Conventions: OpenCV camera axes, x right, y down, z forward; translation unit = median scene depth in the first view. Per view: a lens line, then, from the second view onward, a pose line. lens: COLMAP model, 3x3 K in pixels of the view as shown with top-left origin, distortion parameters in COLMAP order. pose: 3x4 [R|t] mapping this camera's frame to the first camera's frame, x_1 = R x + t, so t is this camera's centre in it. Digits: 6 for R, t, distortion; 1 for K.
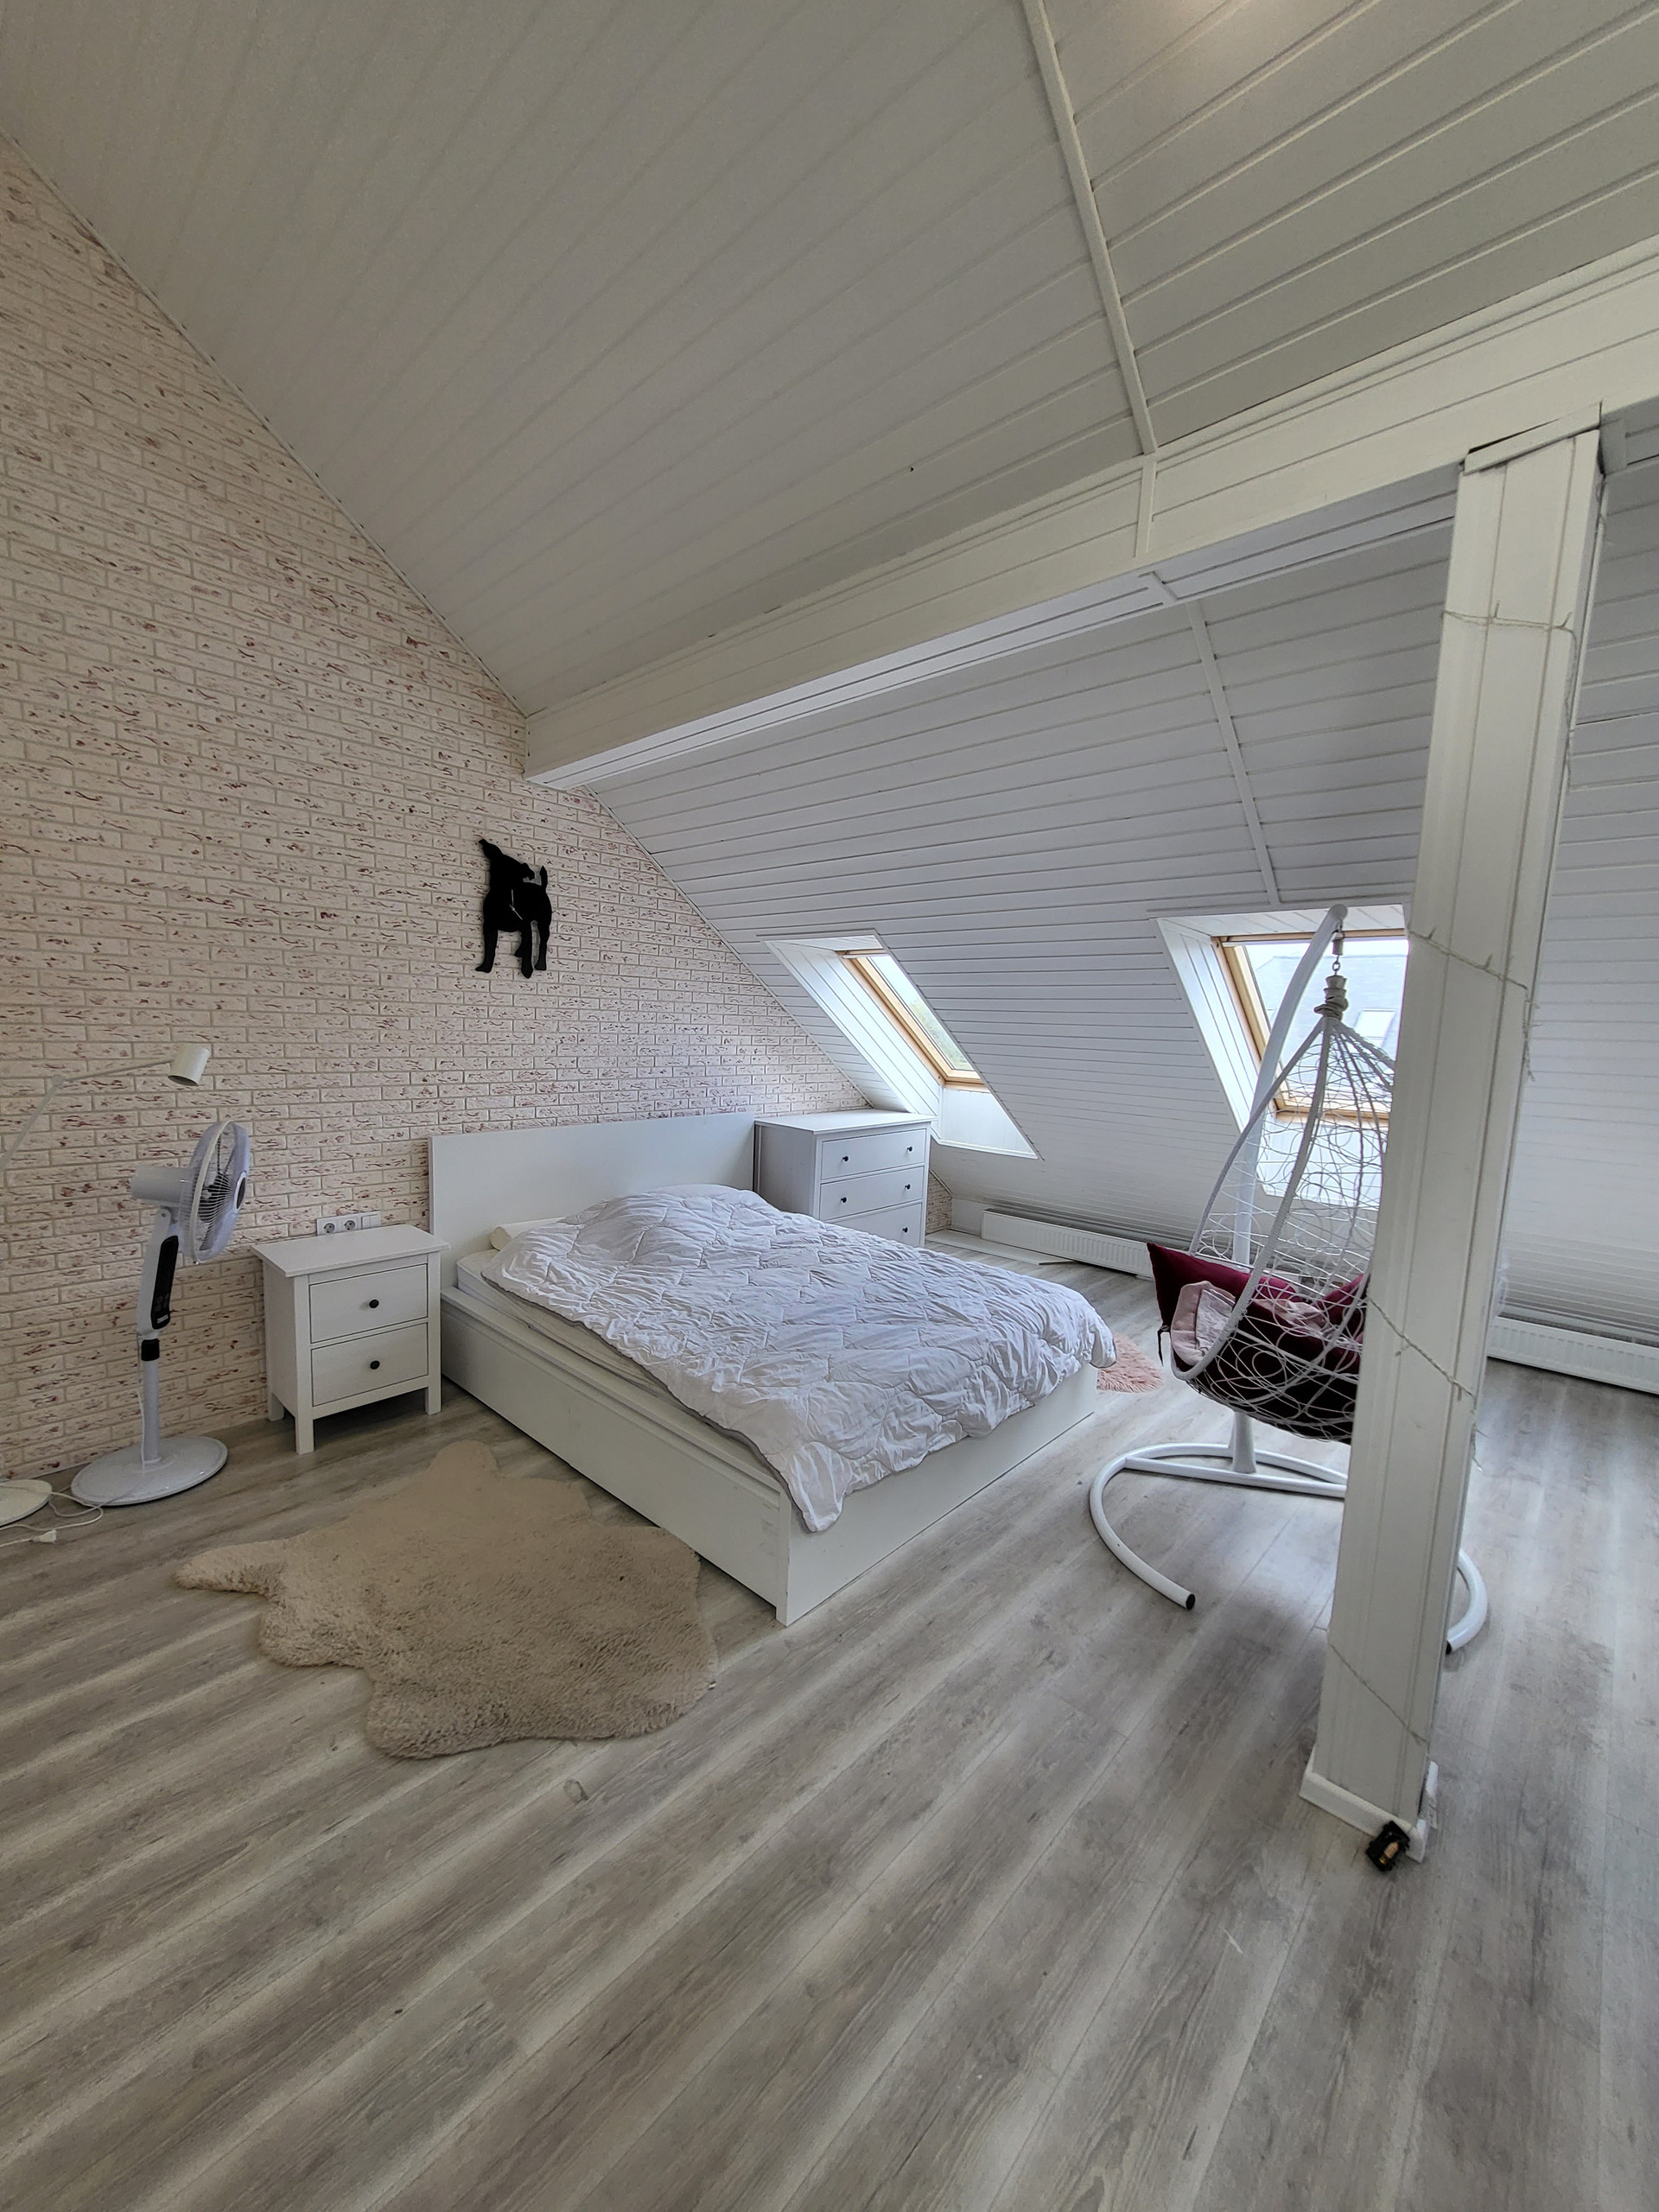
lens RADIAL K [[863.8, 0, 825.1], [0, 863.8, 1114.3], [0, 0, 1]] dist [0.001113, -0.000317]
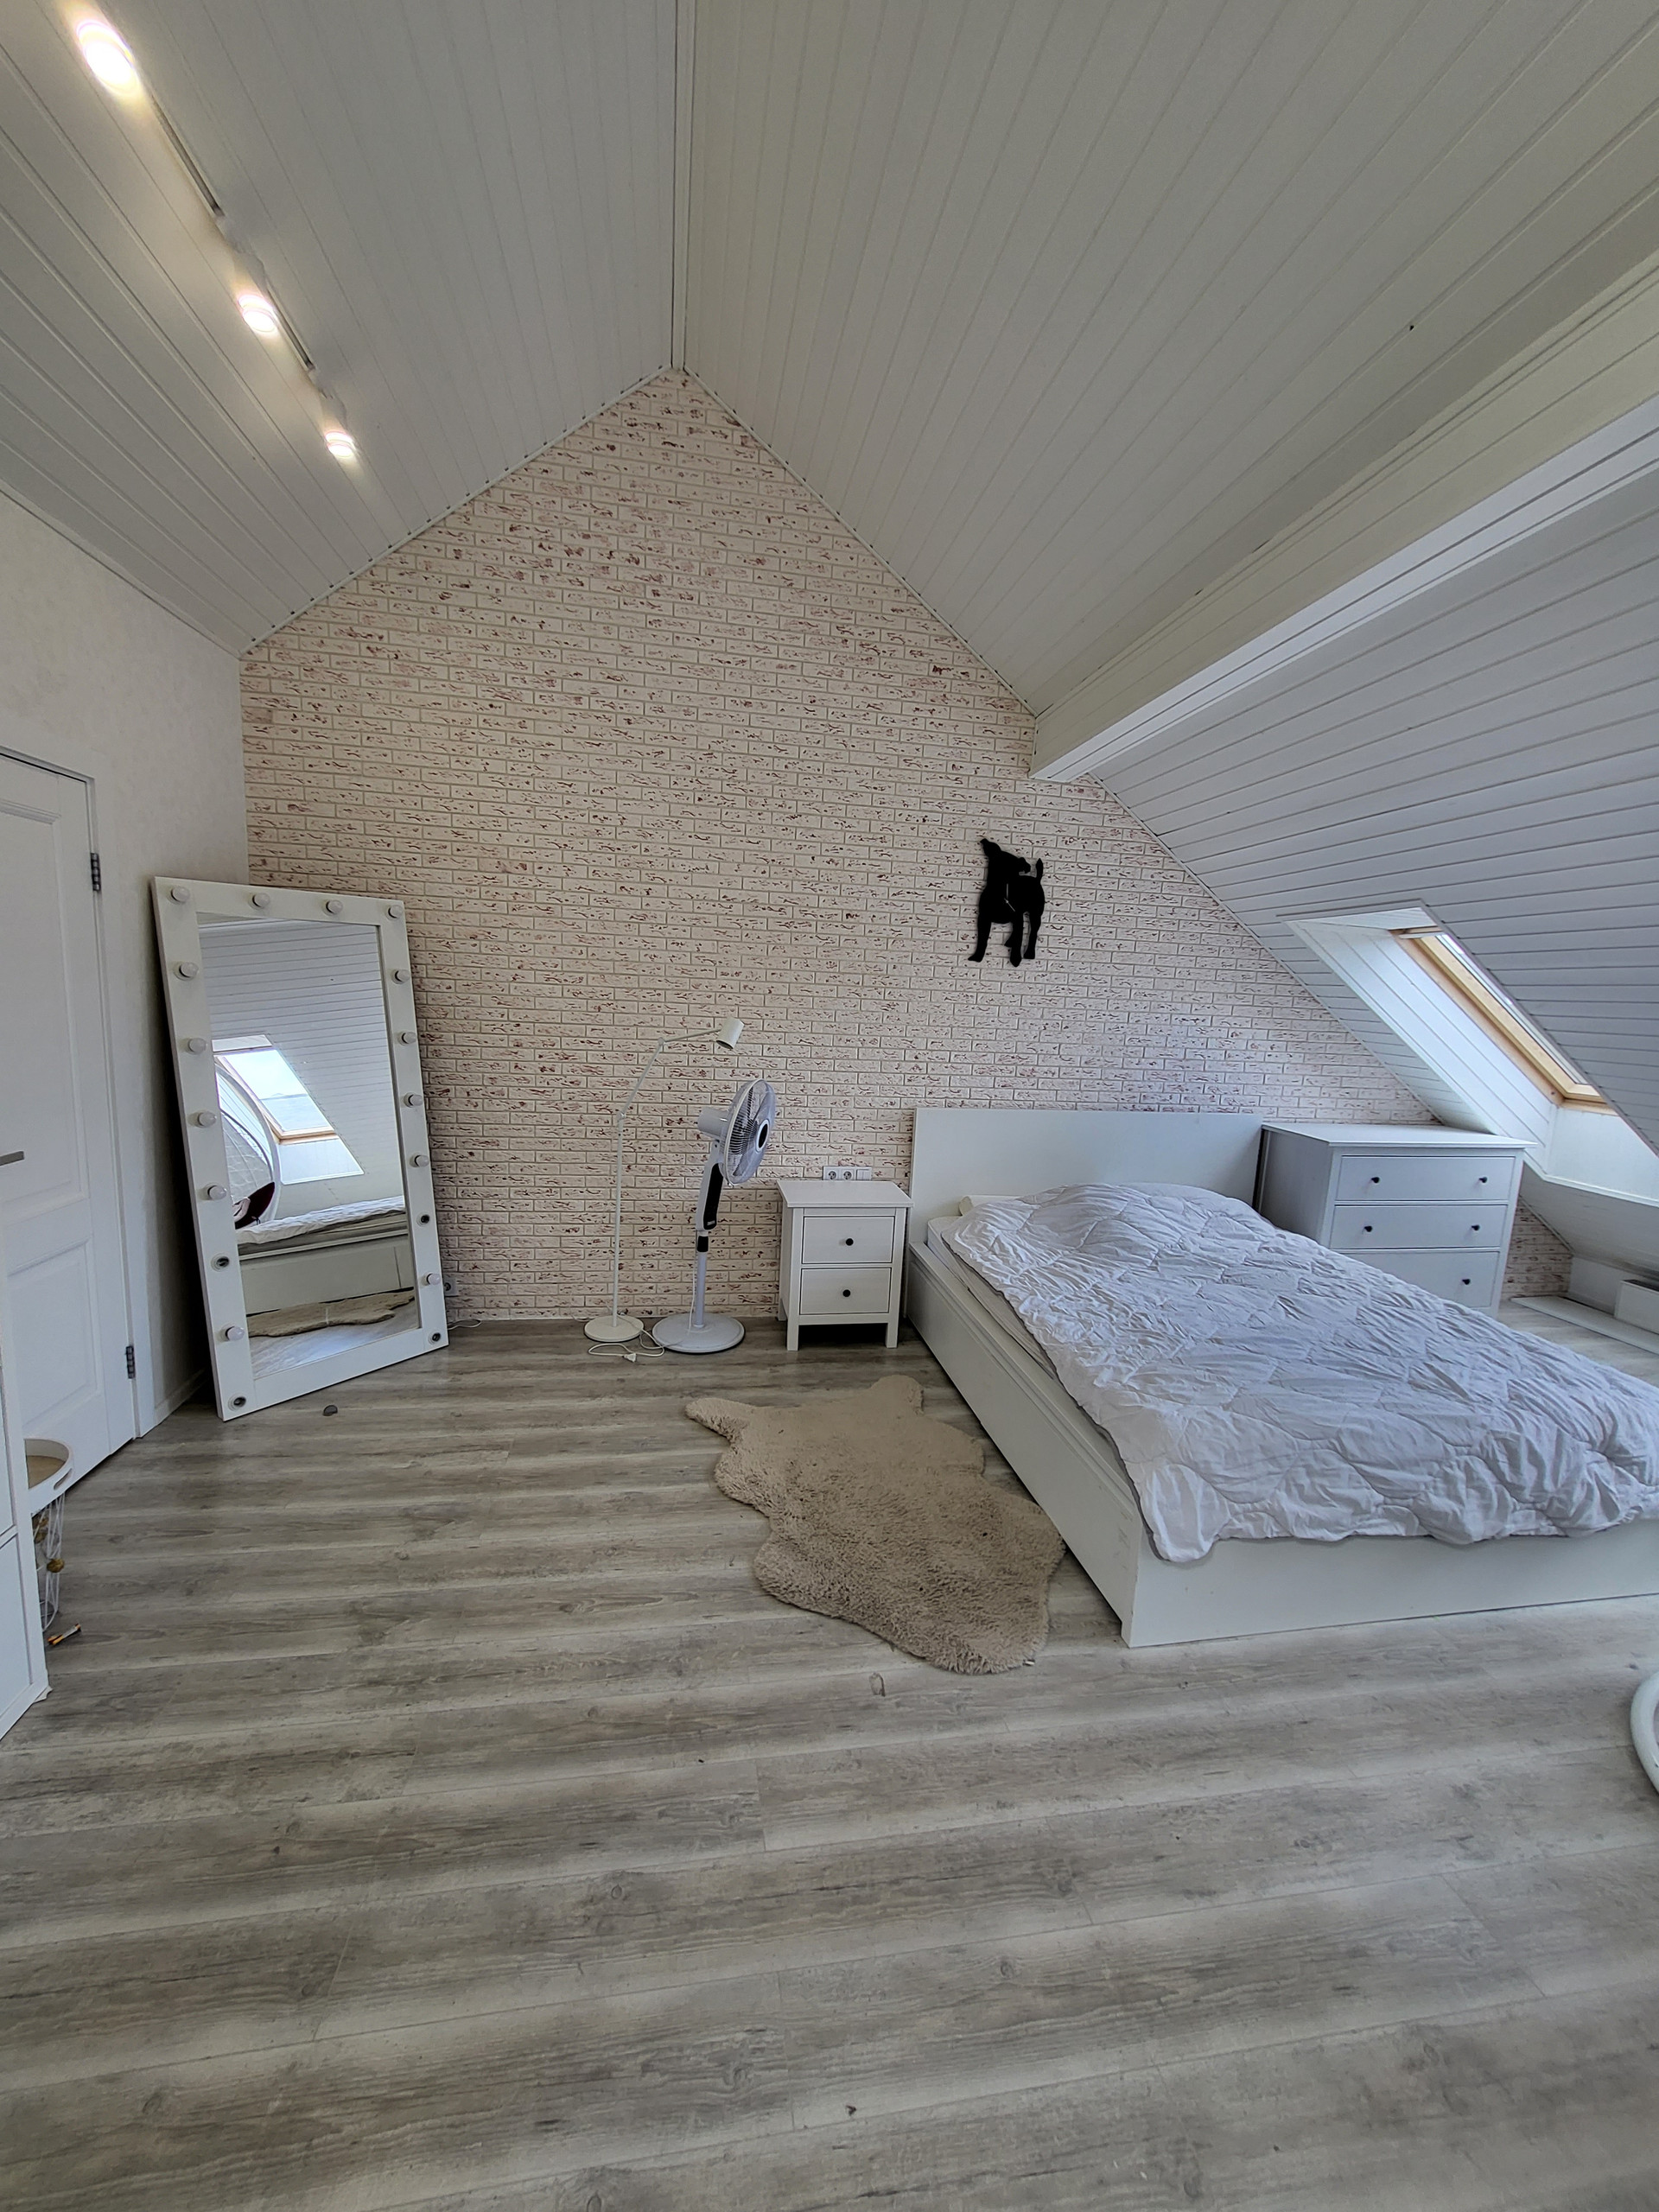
lens RADIAL K [[863.8, 0, 825.1], [0, 863.8, 1114.3], [0, 0, 1]] dist [0.001113, -0.000317]
pose [[0.795632, 0.086765, -0.599535, 0.154874], [-0.083620, 0.995946, 0.033163, 0.008383], [0.599982, 0.023747, 0.799661, 0.025843]]
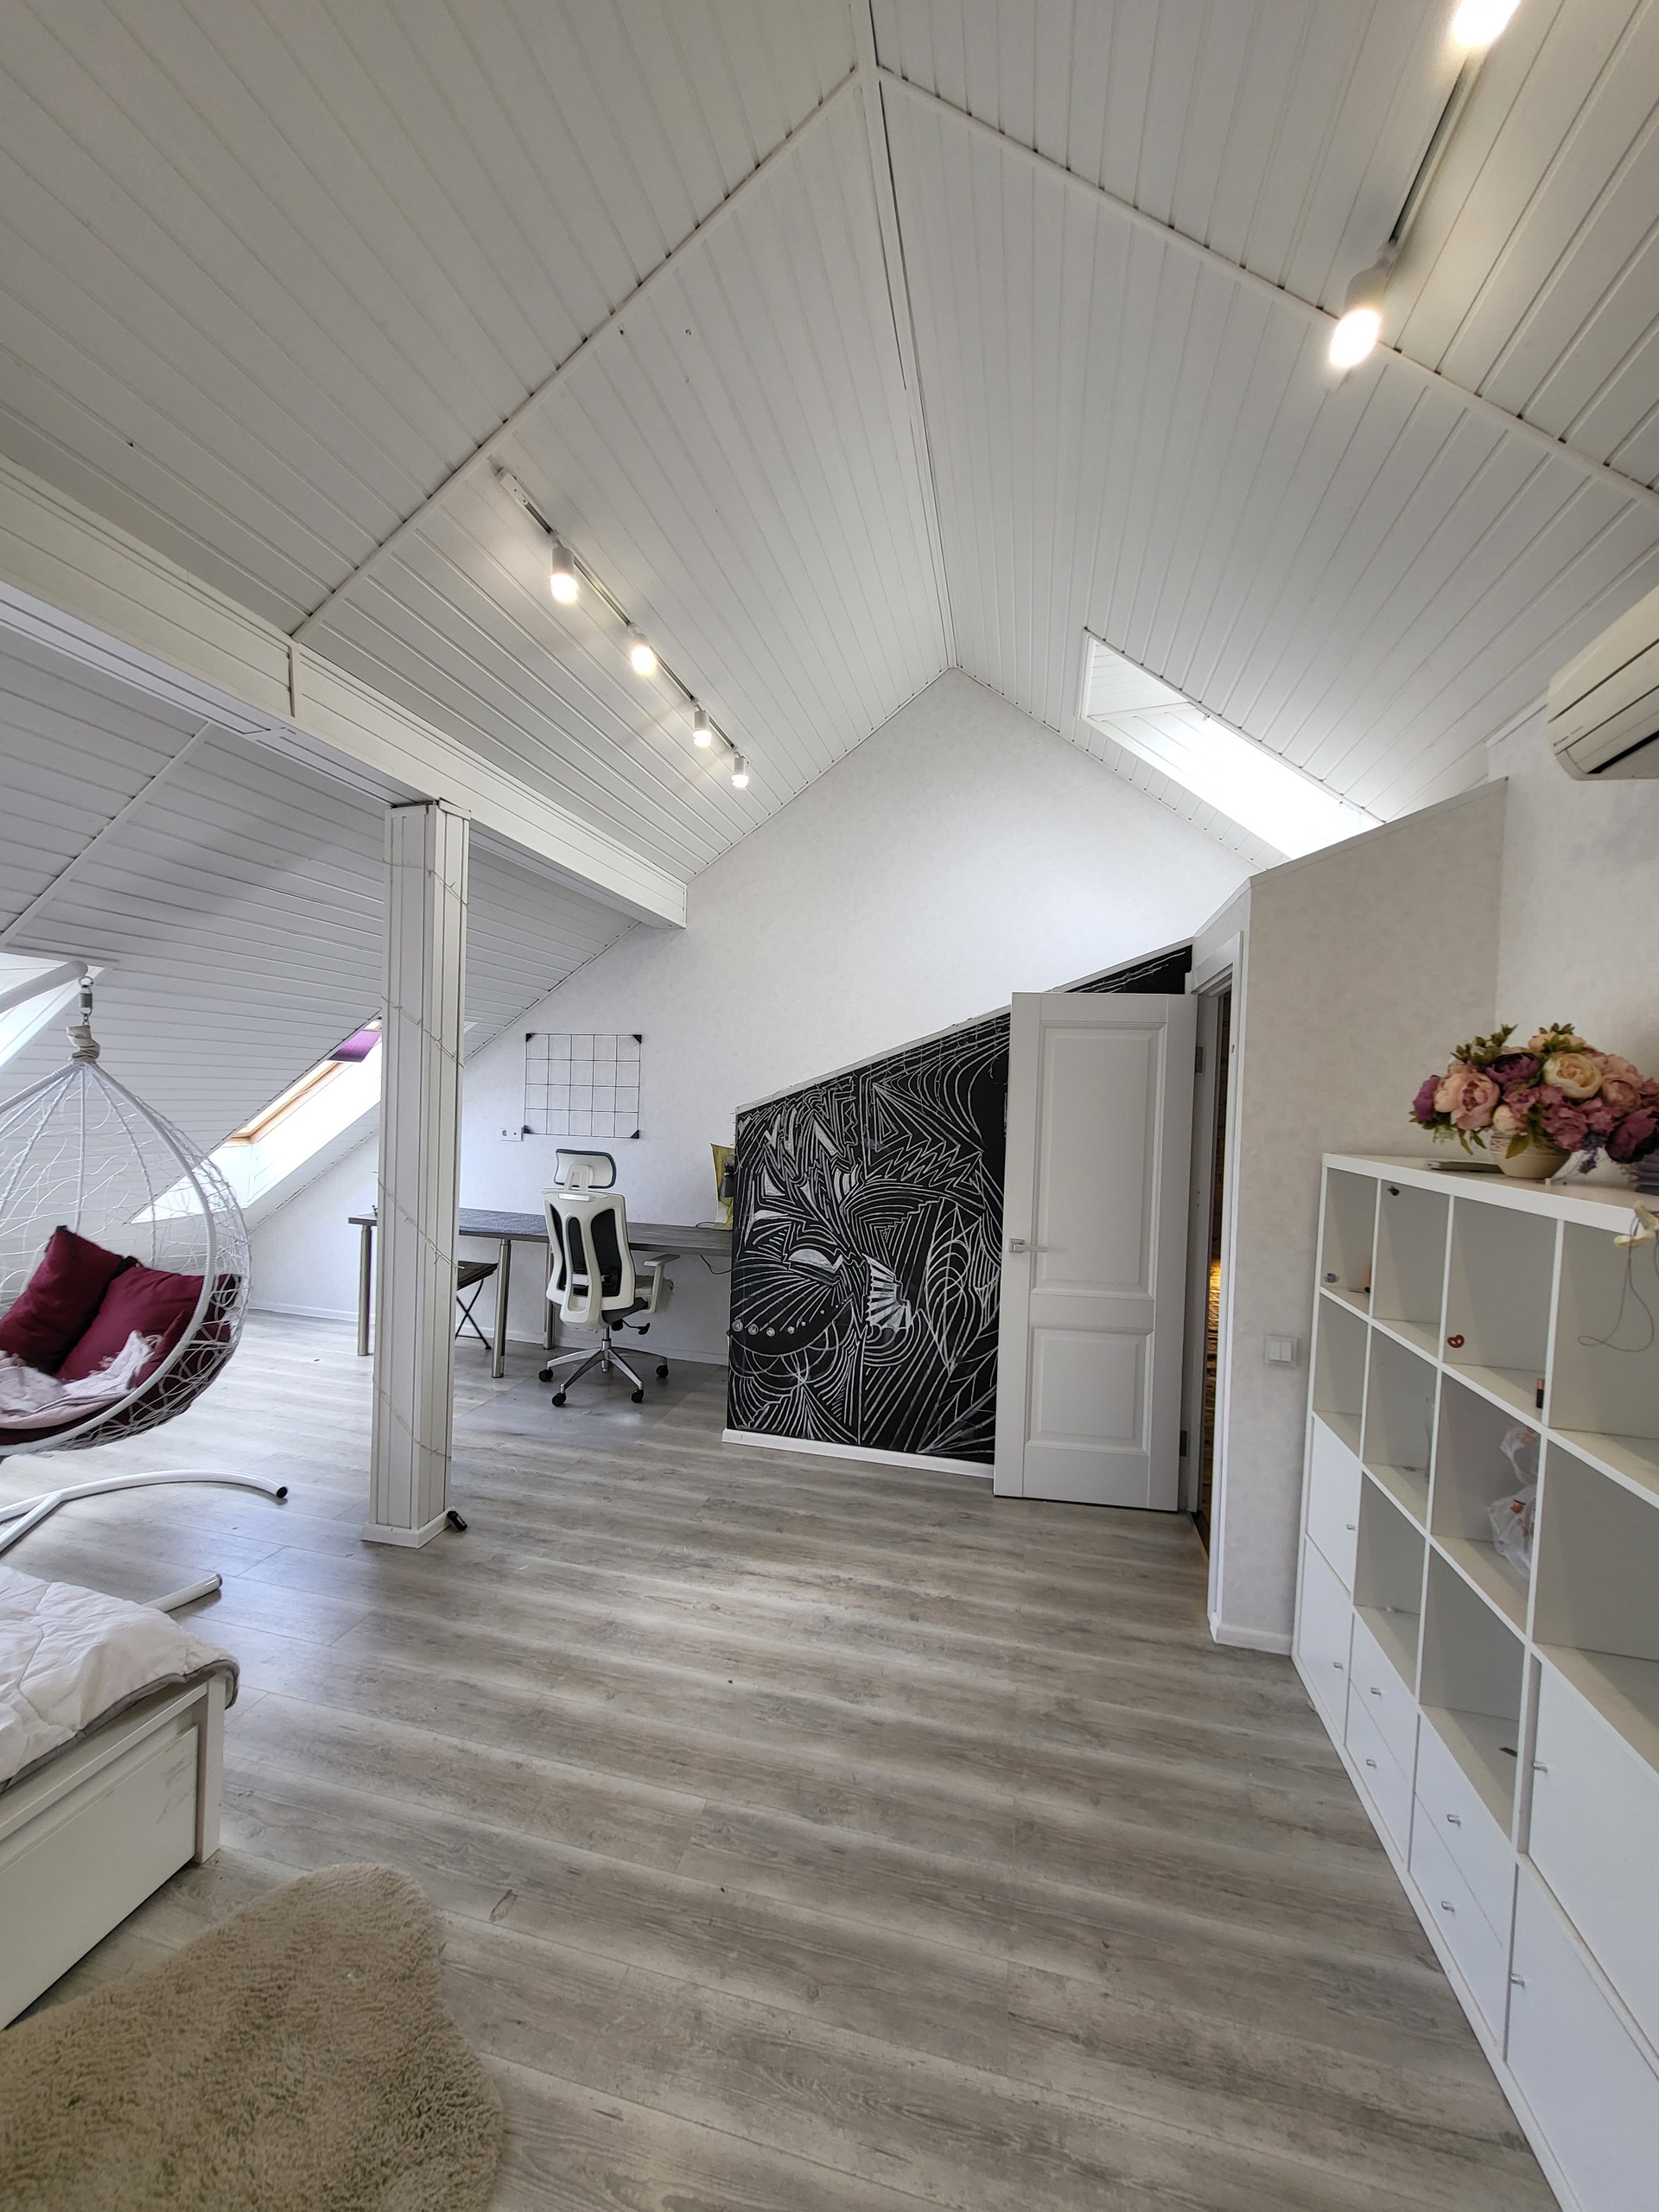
lens RADIAL K [[863.8, 0, 825.1], [0, 863.8, 1114.3], [0, 0, 1]] dist [0.001113, -0.000317]
pose [[-0.492860, -0.071521, 0.867164, -0.727694], [0.043960, 0.993297, 0.106909, -0.110091], [-0.868997, 0.090812, -0.486412, 0.629575]]
